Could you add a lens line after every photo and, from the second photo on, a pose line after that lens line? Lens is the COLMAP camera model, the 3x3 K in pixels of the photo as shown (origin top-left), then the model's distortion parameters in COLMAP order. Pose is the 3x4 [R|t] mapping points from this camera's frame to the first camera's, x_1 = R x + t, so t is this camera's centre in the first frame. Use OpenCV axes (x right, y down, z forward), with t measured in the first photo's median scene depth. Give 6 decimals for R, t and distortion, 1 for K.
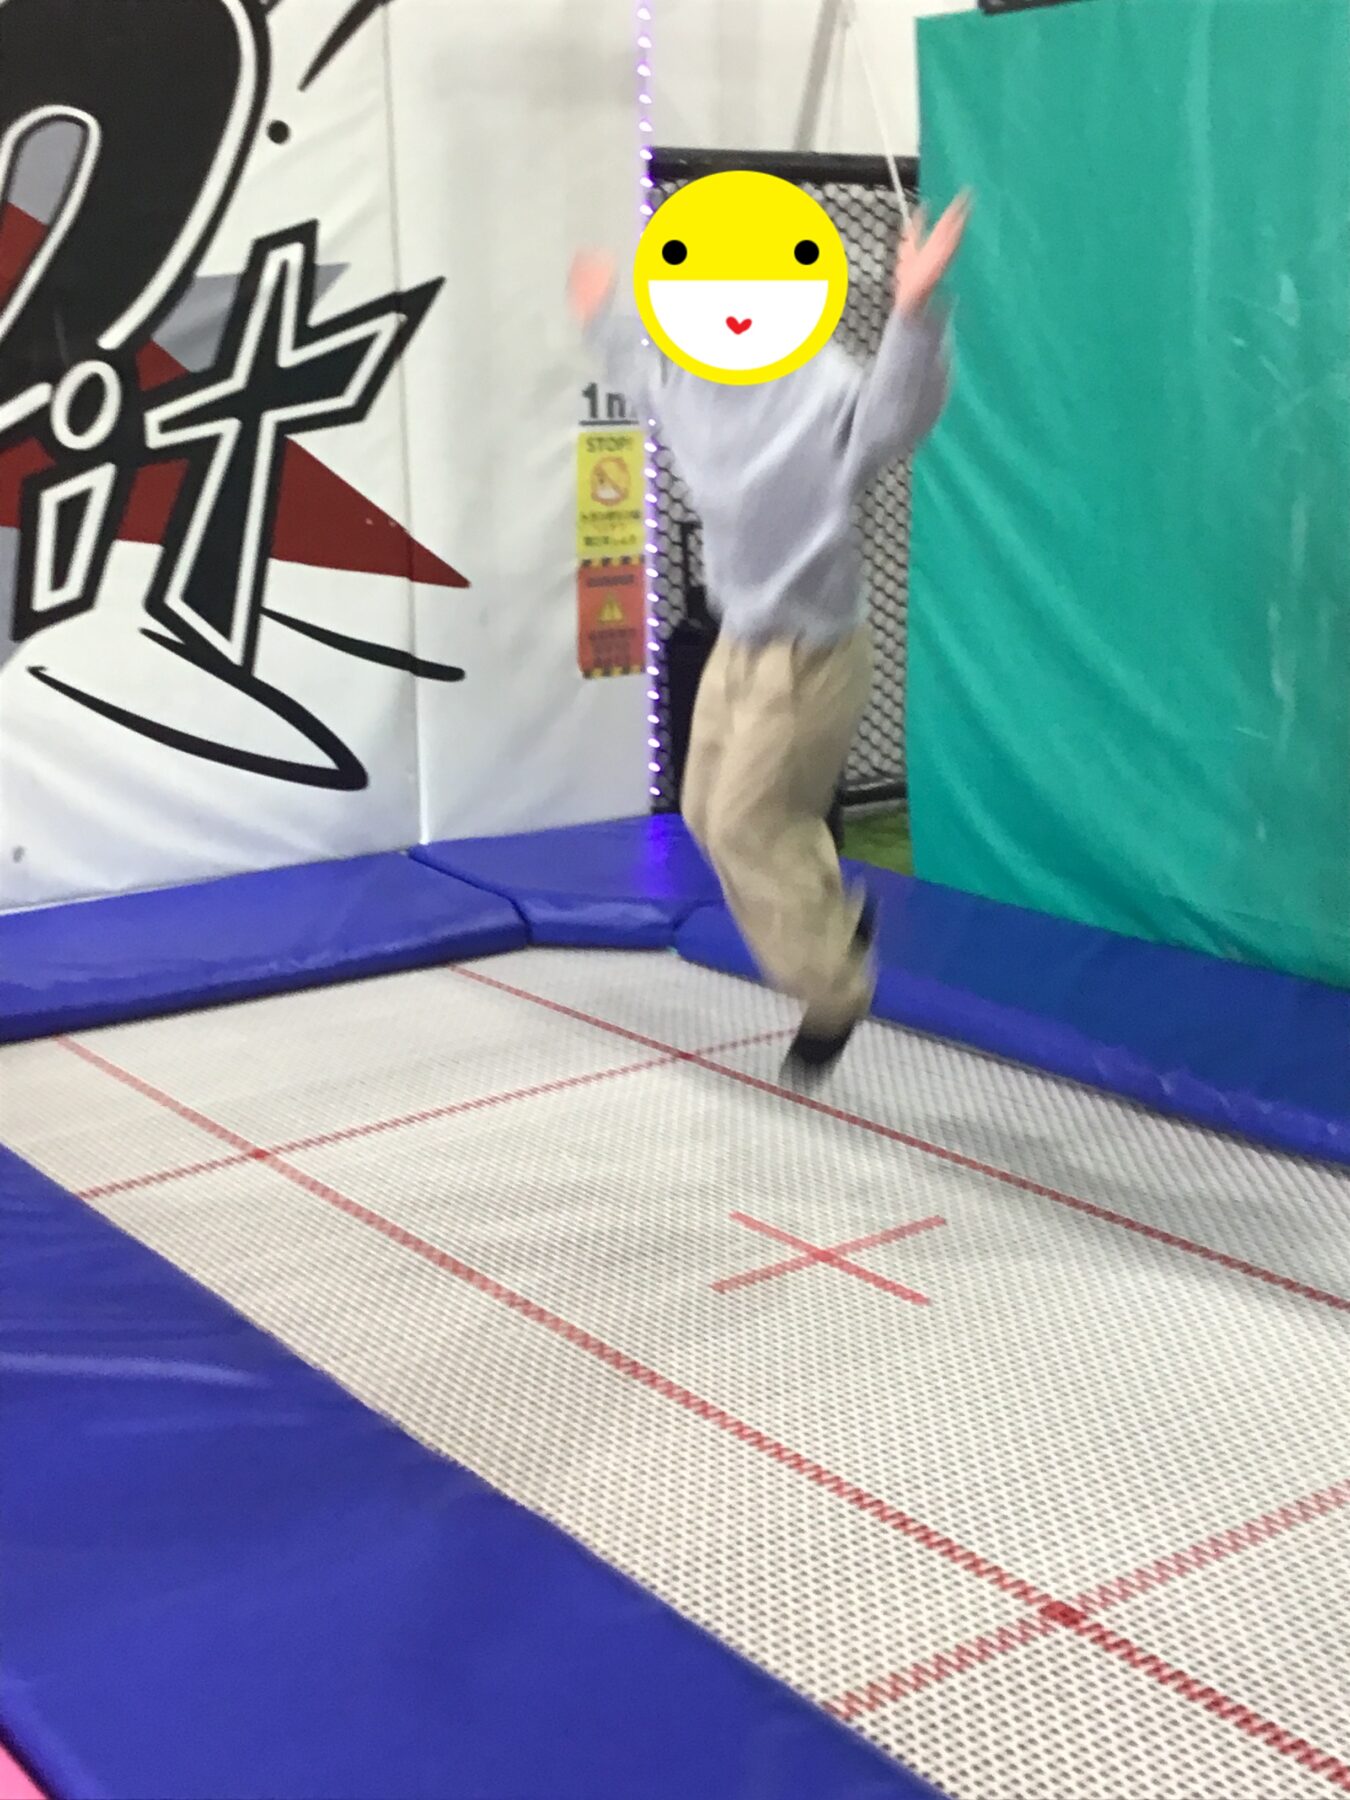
lens RADIAL K [[2361.8, 0, 675.0], [0, 2361.8, 900.0], [0, 0, 1]] dist [0.017714, -0.007550]
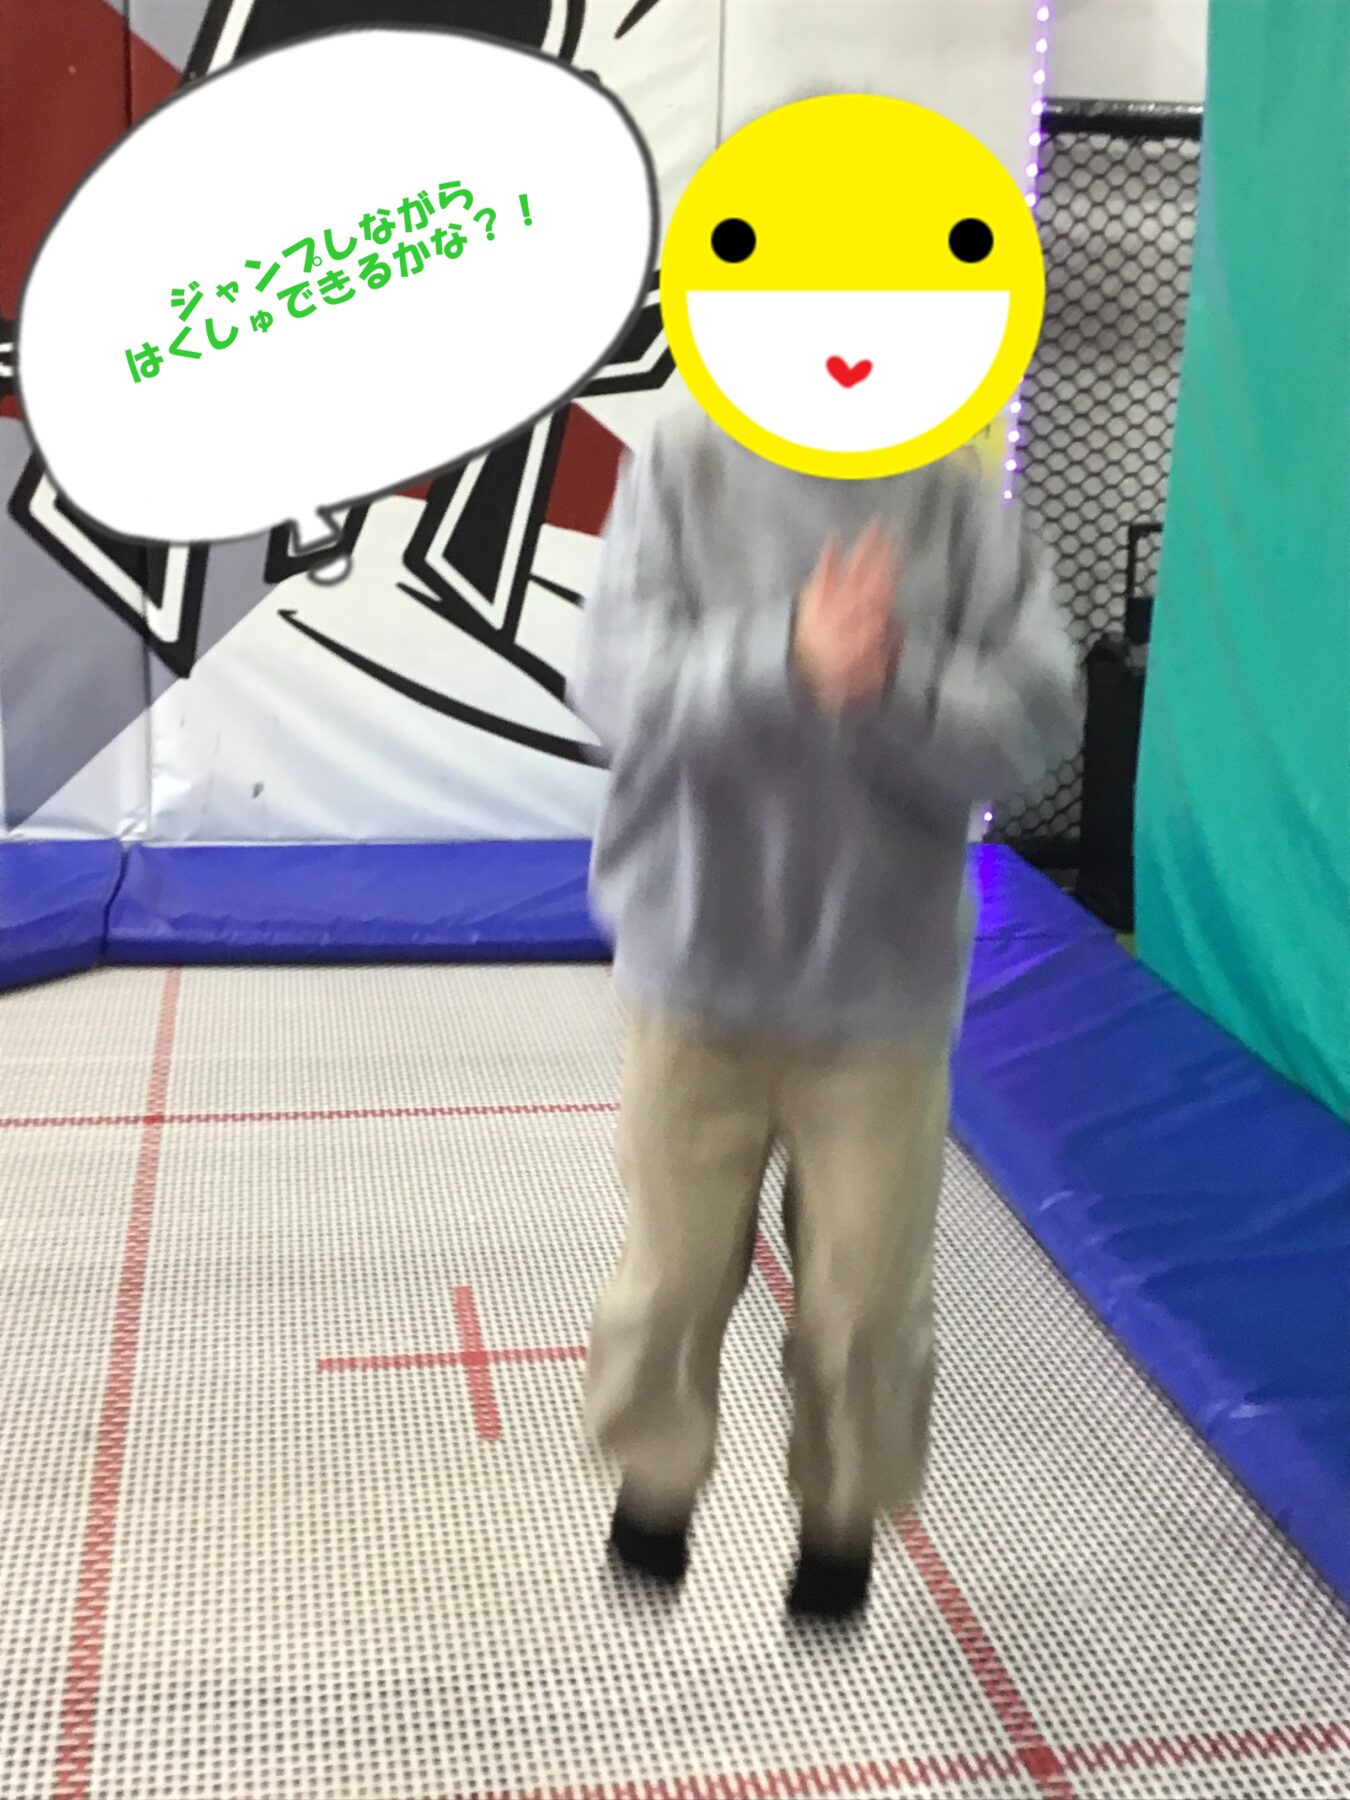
lens RADIAL K [[2282.4, 0, 675.0], [0, 2282.4, 900.0], [0, 0, 1]] dist [0.056356, 0.032340]
pose [[0.884909, 0.151497, -0.440437, 0.322386], [-0.144633, 0.988255, 0.049337, -0.046462], [0.442738, 0.020043, 0.896427, 0.185312]]
